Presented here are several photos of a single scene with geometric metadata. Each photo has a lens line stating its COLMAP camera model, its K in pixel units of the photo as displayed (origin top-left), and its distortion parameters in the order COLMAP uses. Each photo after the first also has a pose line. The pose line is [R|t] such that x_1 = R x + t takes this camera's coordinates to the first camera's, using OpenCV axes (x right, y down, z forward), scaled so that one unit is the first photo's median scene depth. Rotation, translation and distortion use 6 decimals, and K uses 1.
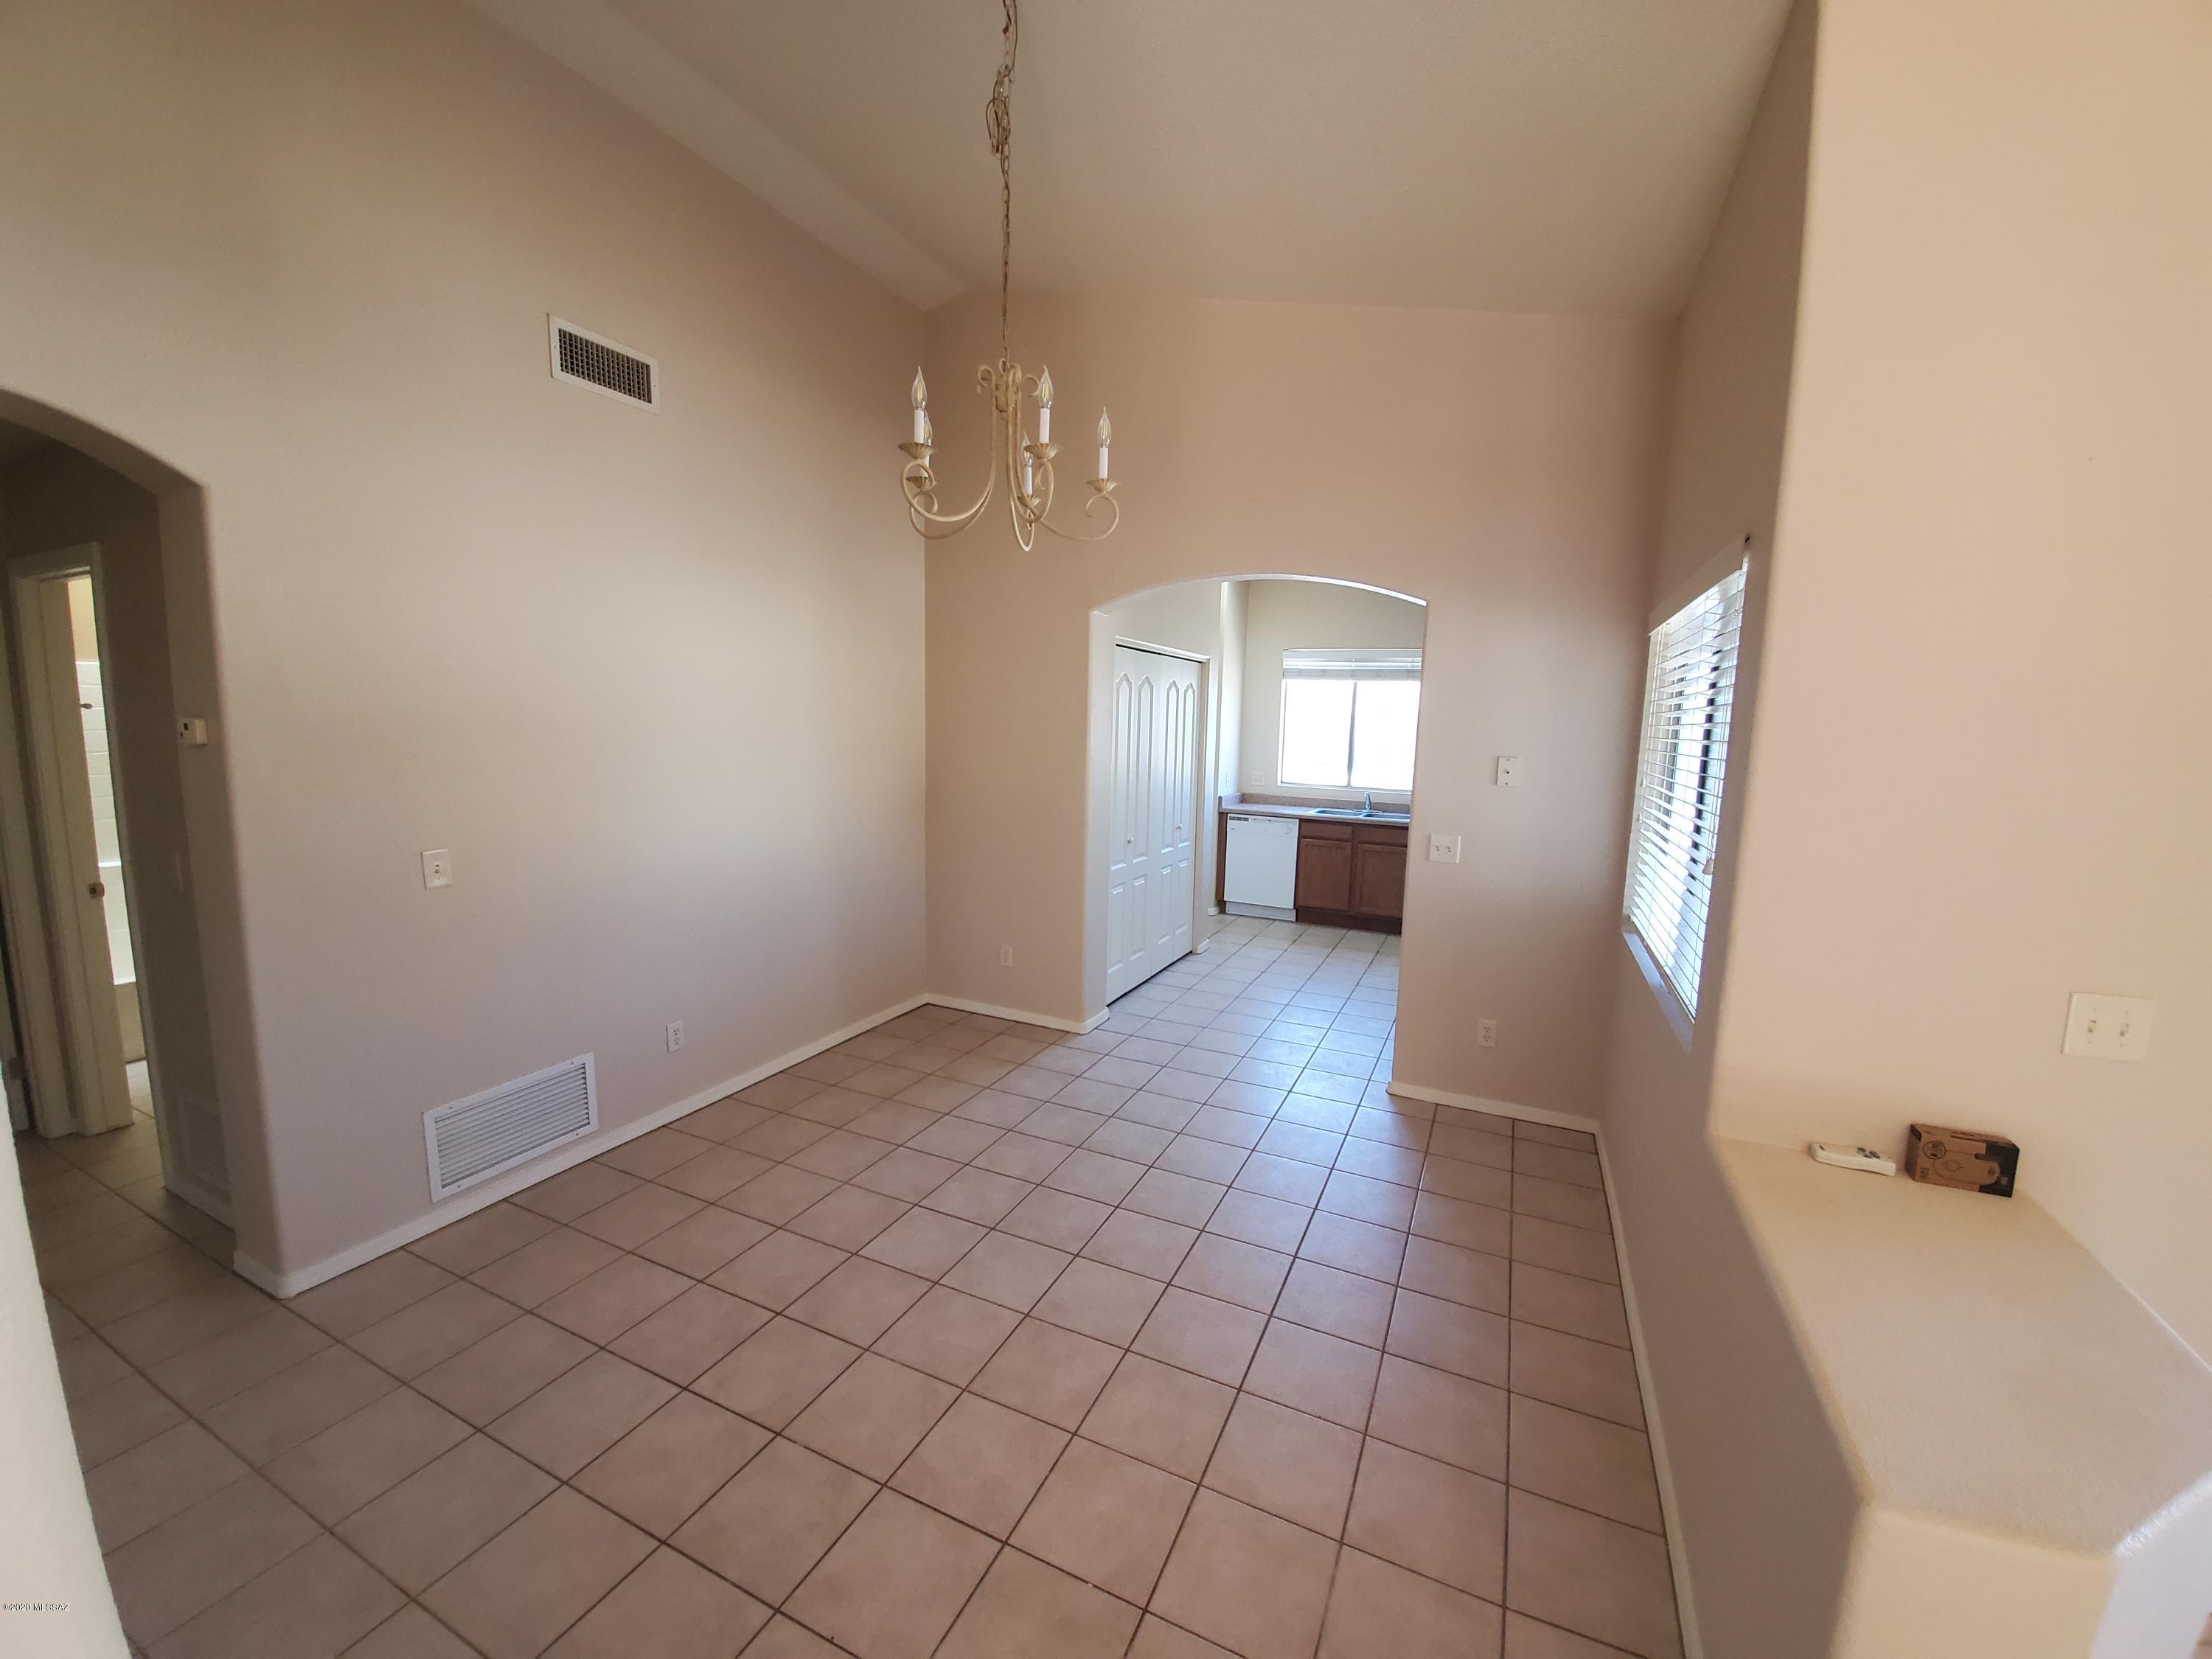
lens RADIAL K [[879.2, 0, 1100.2], [0, 879.2, 830.7], [0, 0, 1]] dist [0.000230, -0.010132]
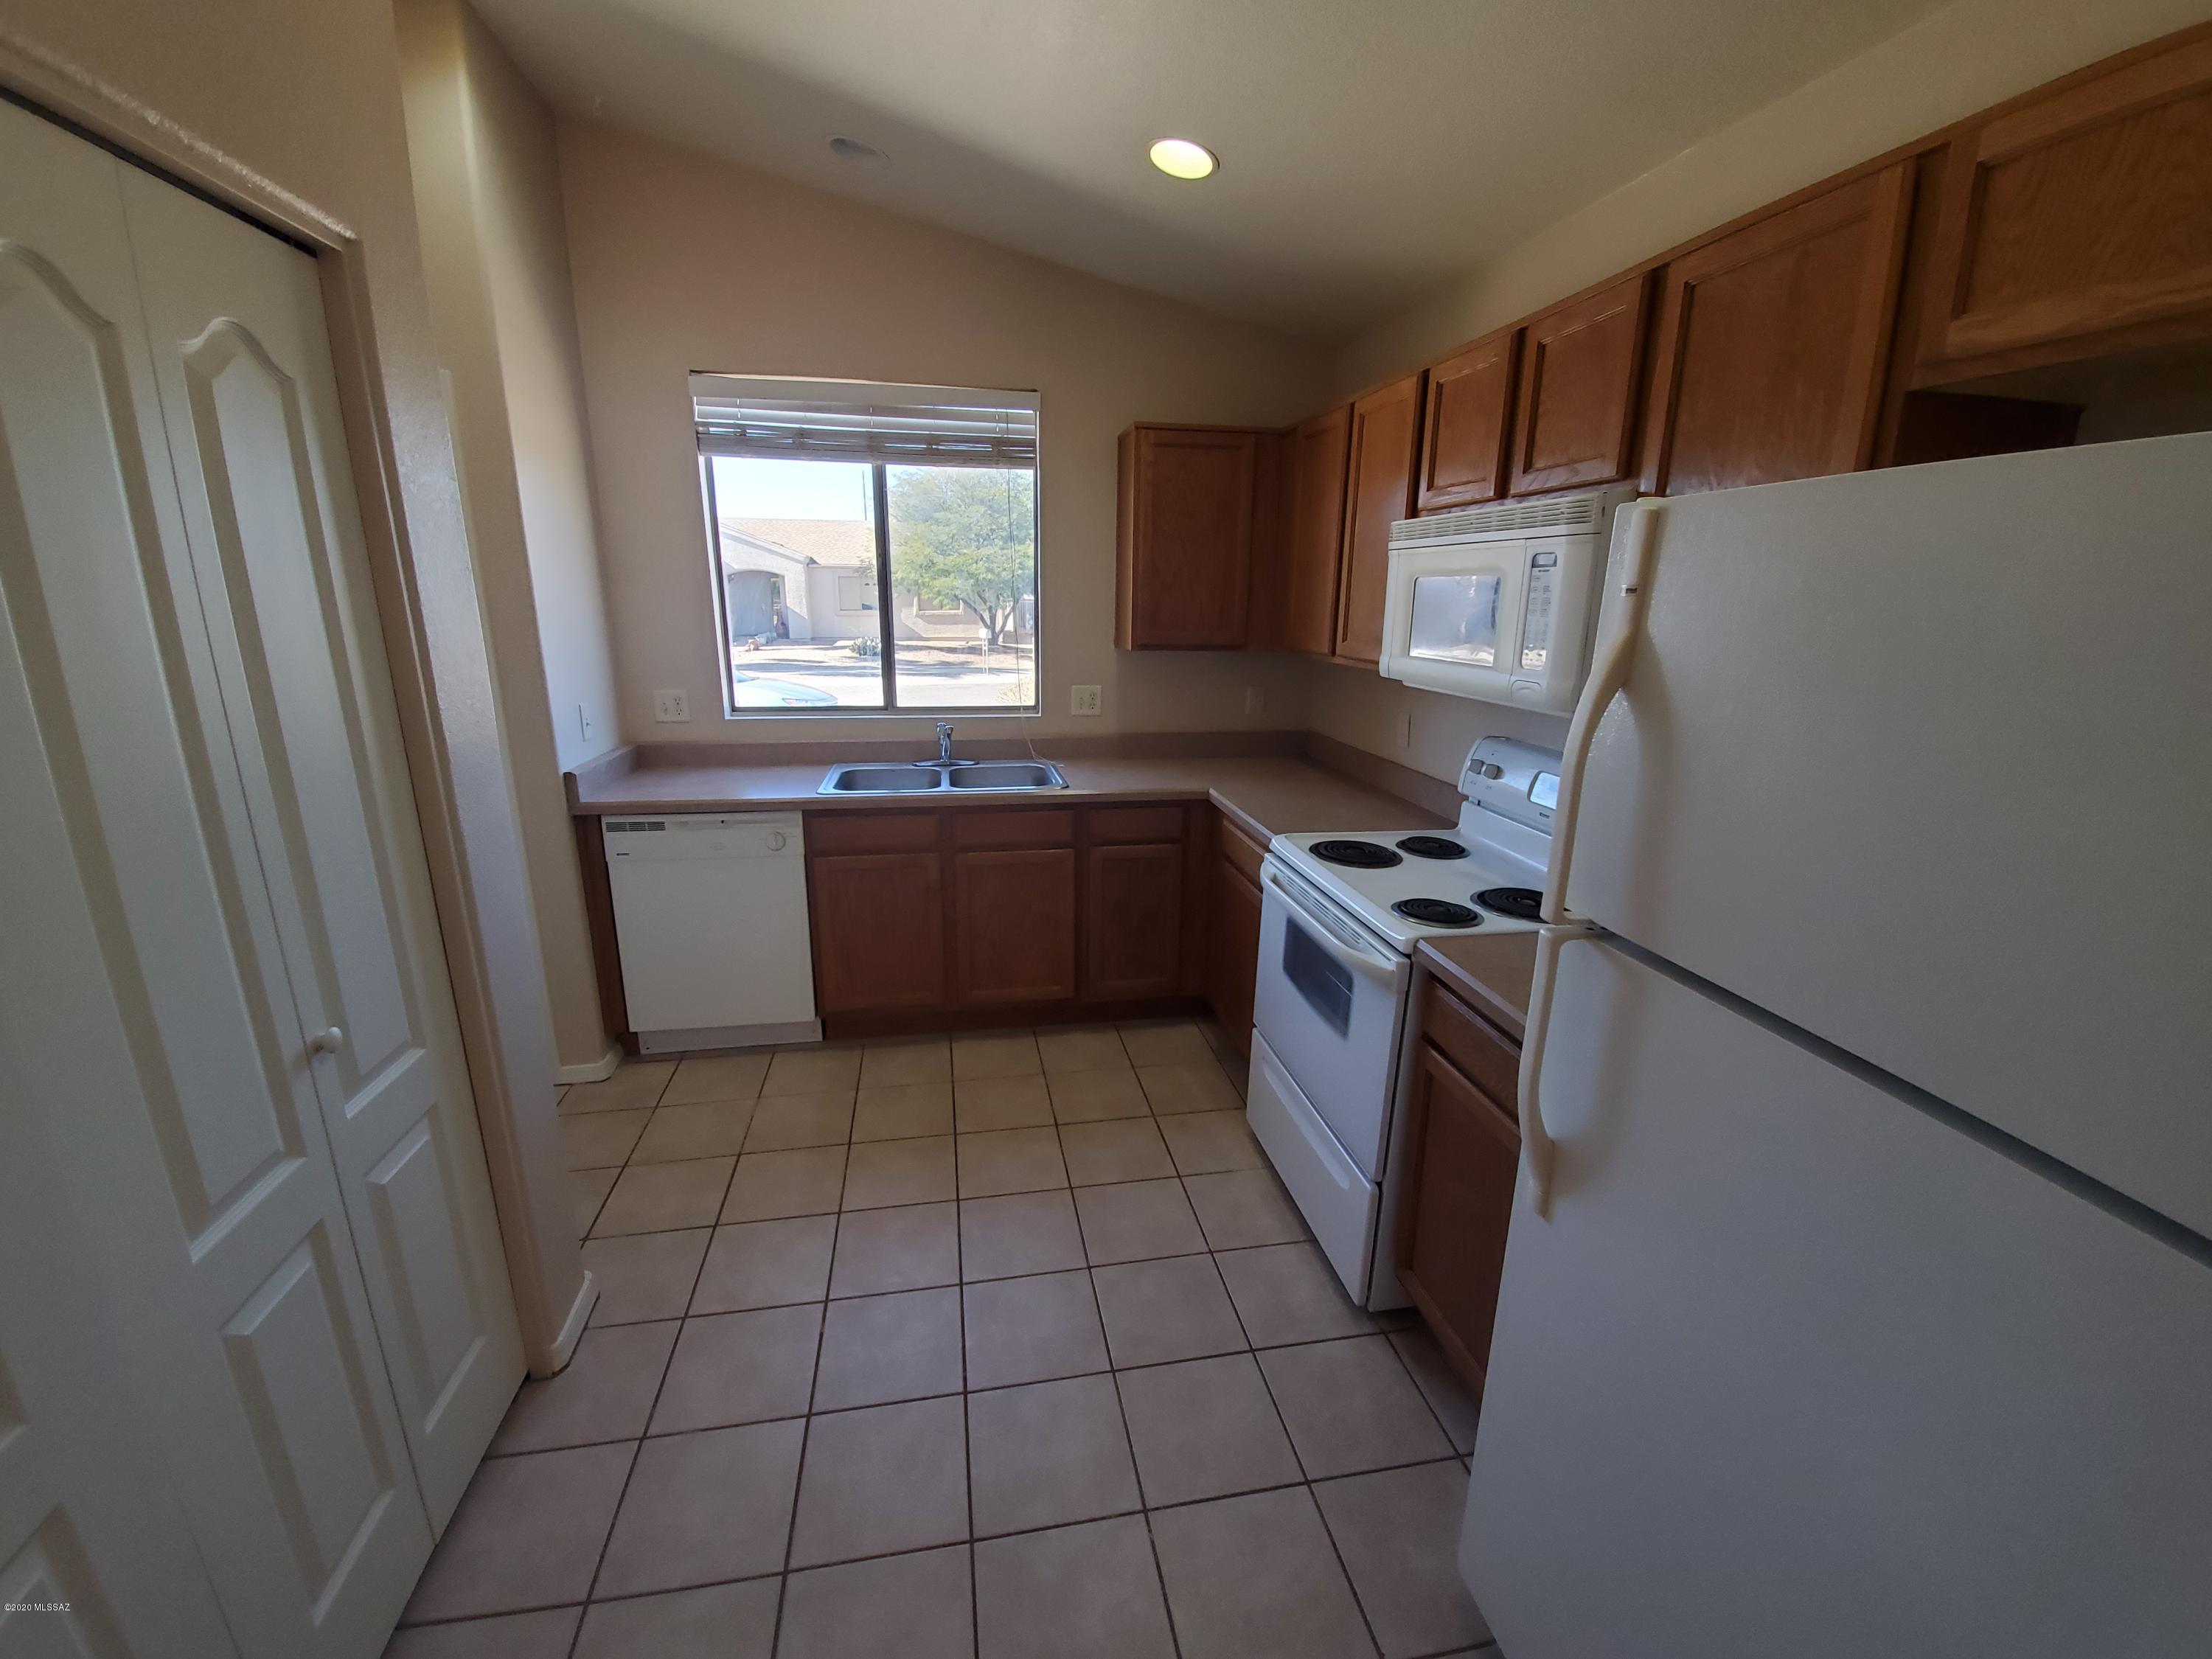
lens RADIAL K [[879.2, 0, 1100.2], [0, 879.2, 830.7], [0, 0, 1]] dist [0.000230, -0.010132]
pose [[0.804996, -0.167496, 0.569145, 0.174212], [0.081712, 0.981479, 0.173271, -0.100976], [-0.587626, -0.092977, 0.803773, 0.980489]]
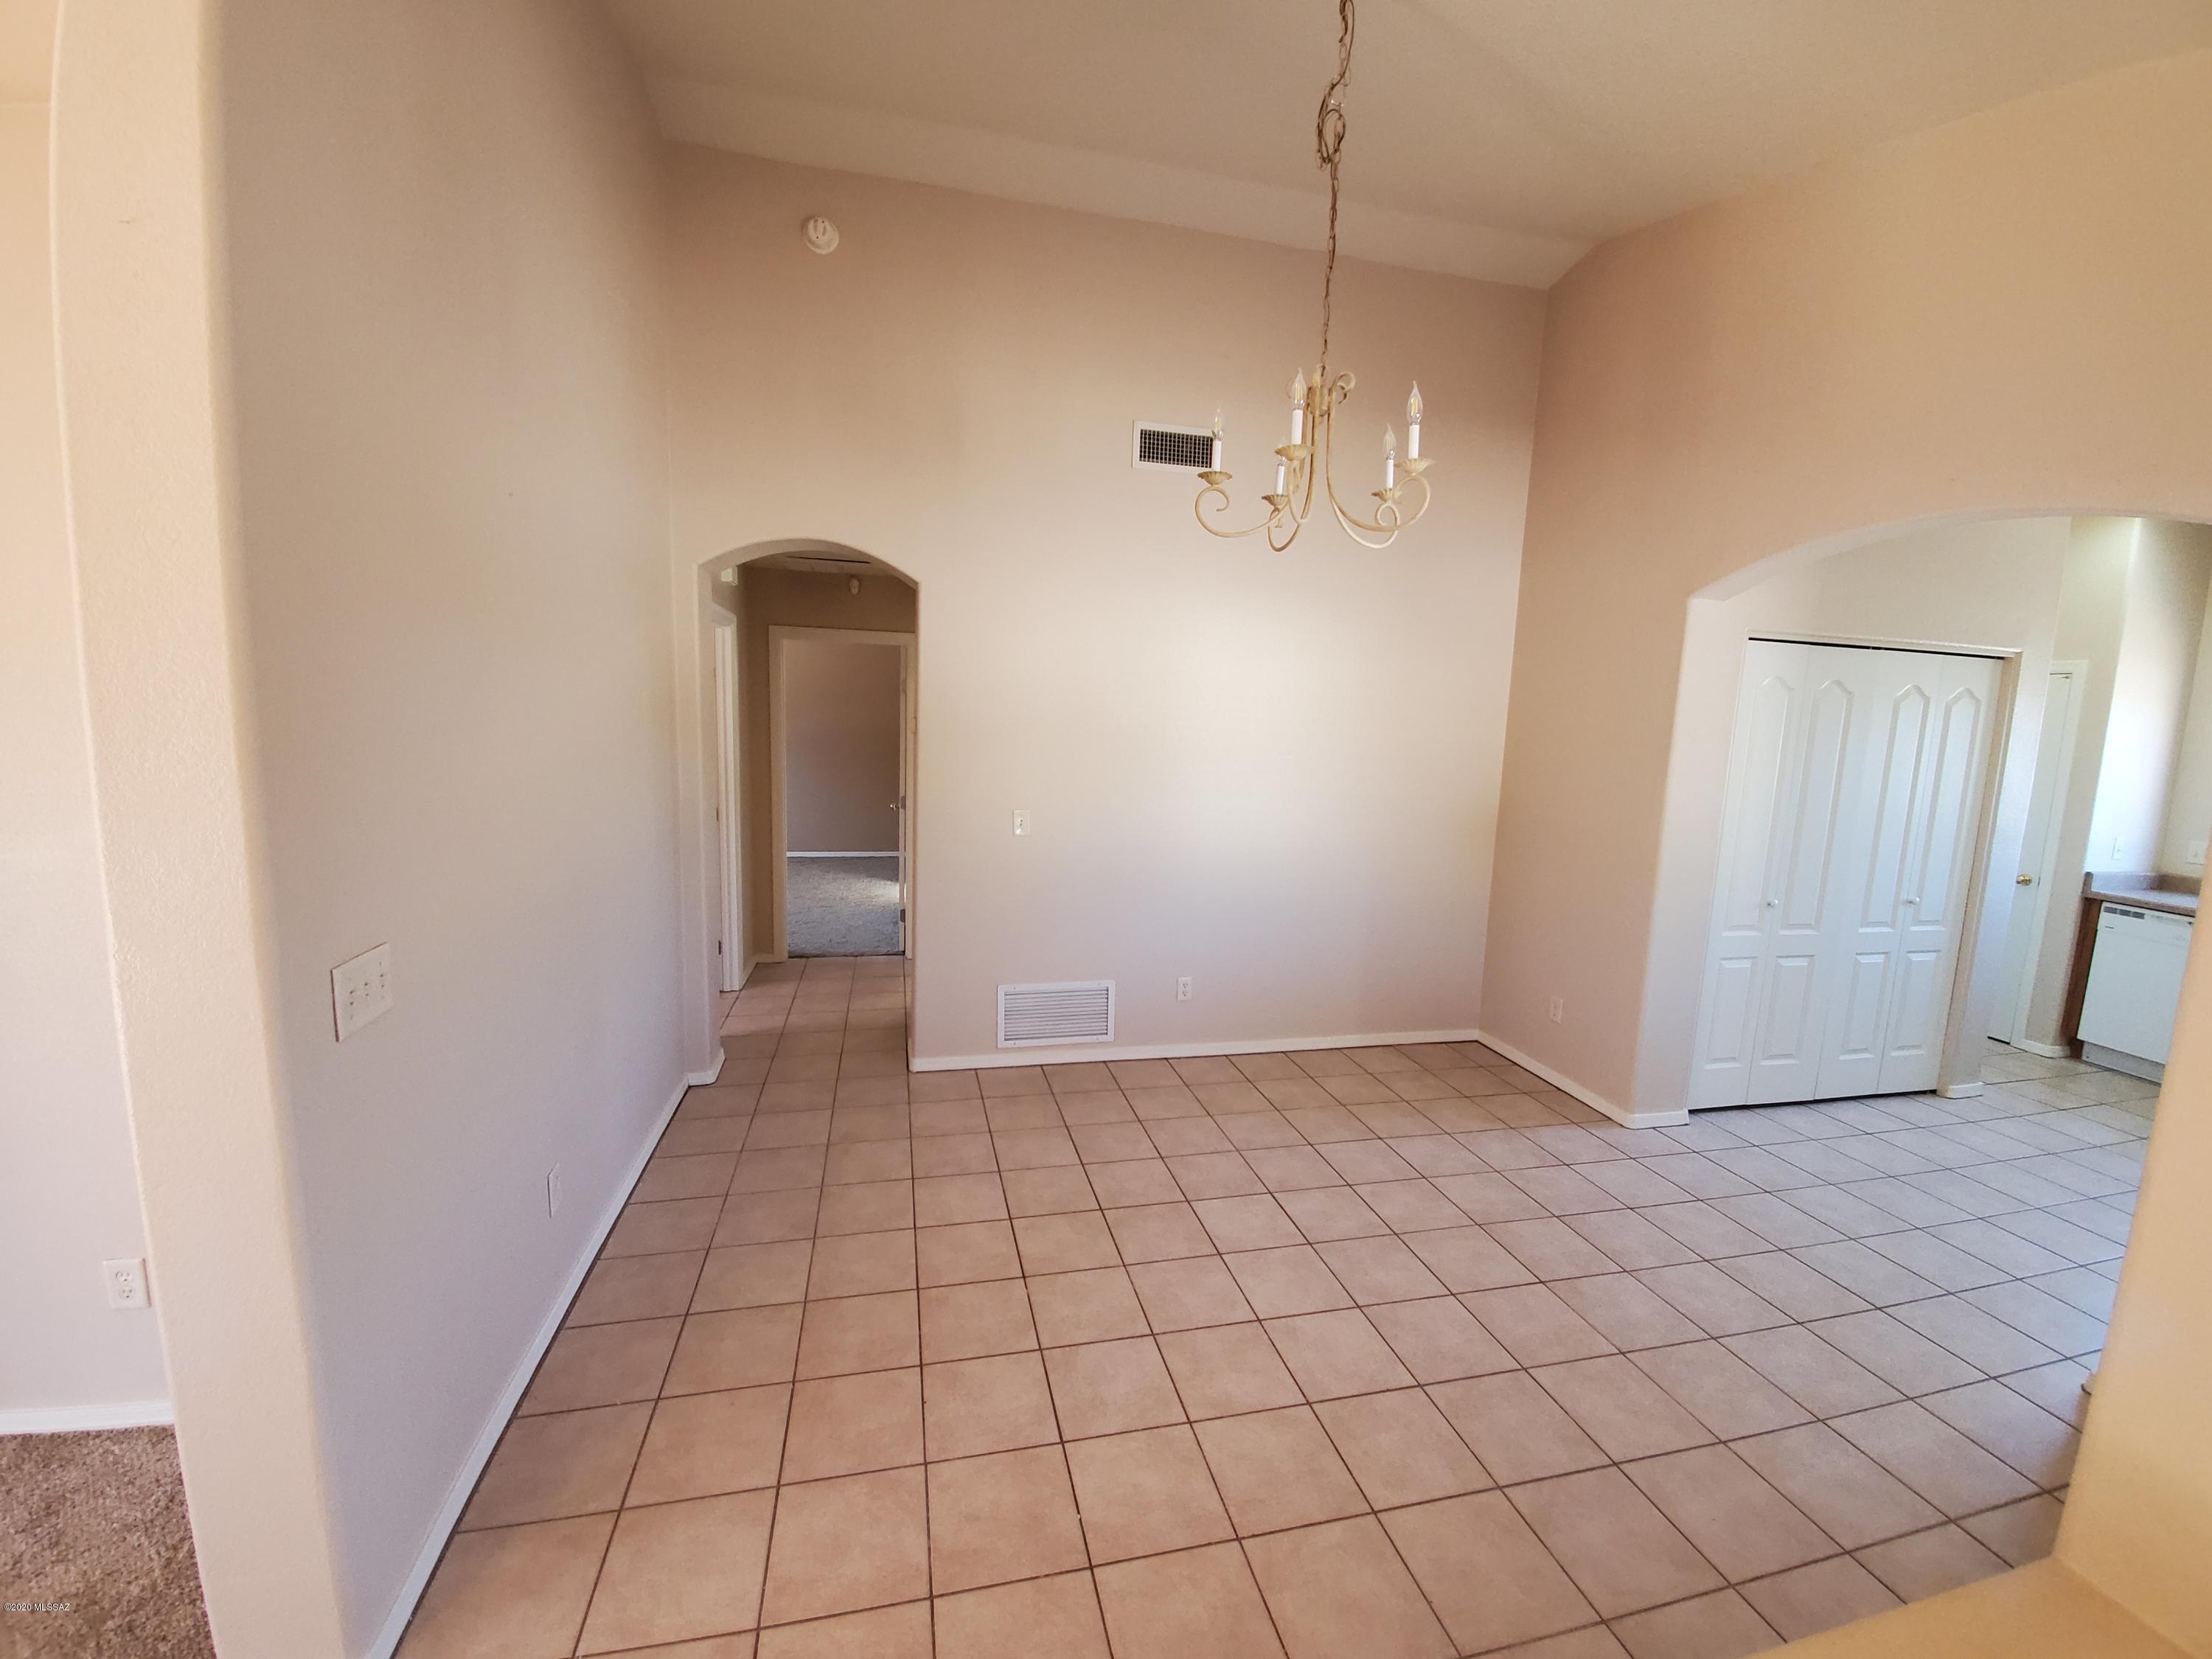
lens RADIAL K [[888.1, 0, 1106.0], [0, 888.1, 829.5], [0, 0, 1]] dist [0.000705, -0.012843]
pose [[0.616411, 0.097839, -0.781323, 0.312999], [-0.121227, 0.992213, 0.028607, -0.003824], [0.778037, 0.077084, 0.623471, 0.115069]]
